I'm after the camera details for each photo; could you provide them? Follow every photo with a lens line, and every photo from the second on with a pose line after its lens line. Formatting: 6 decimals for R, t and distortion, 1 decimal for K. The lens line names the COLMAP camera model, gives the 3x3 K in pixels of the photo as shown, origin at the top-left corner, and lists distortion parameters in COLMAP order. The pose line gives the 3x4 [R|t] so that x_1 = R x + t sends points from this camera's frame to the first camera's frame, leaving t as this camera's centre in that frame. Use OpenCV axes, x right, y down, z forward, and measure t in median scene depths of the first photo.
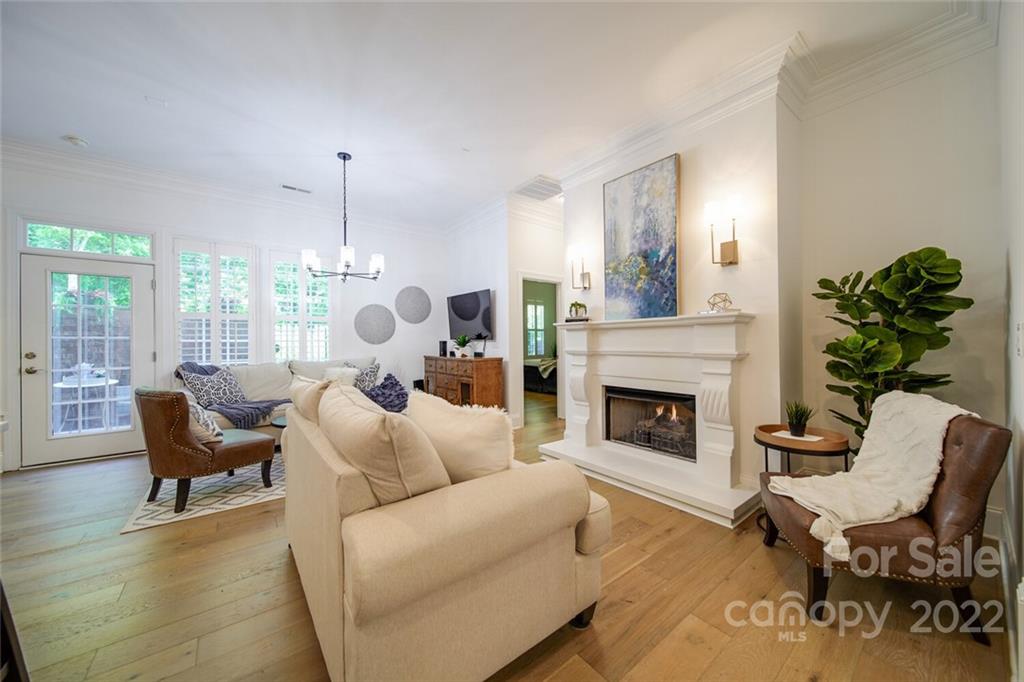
lens RADIAL K [[363.2, 0, 516.9], [0, 363.2, 340.7], [0, 0, 1]] dist [0.000470, -0.001617]
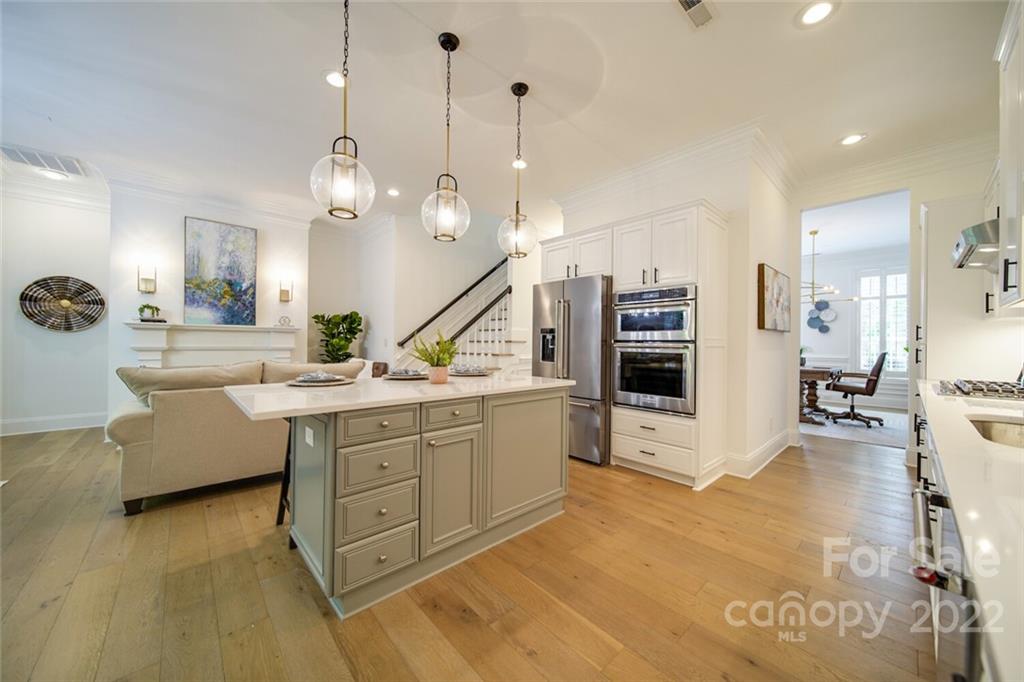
lens RADIAL K [[363.2, 0, 516.5], [0, 363.2, 340.6], [0, 0, 1]] dist [0.000470, -0.001617]
pose [[-0.082136, 0.014152, 0.996521, -1.245430], [-0.014311, 0.999779, -0.015378, 0.010364], [-0.996518, -0.015525, -0.081916, -0.071541]]
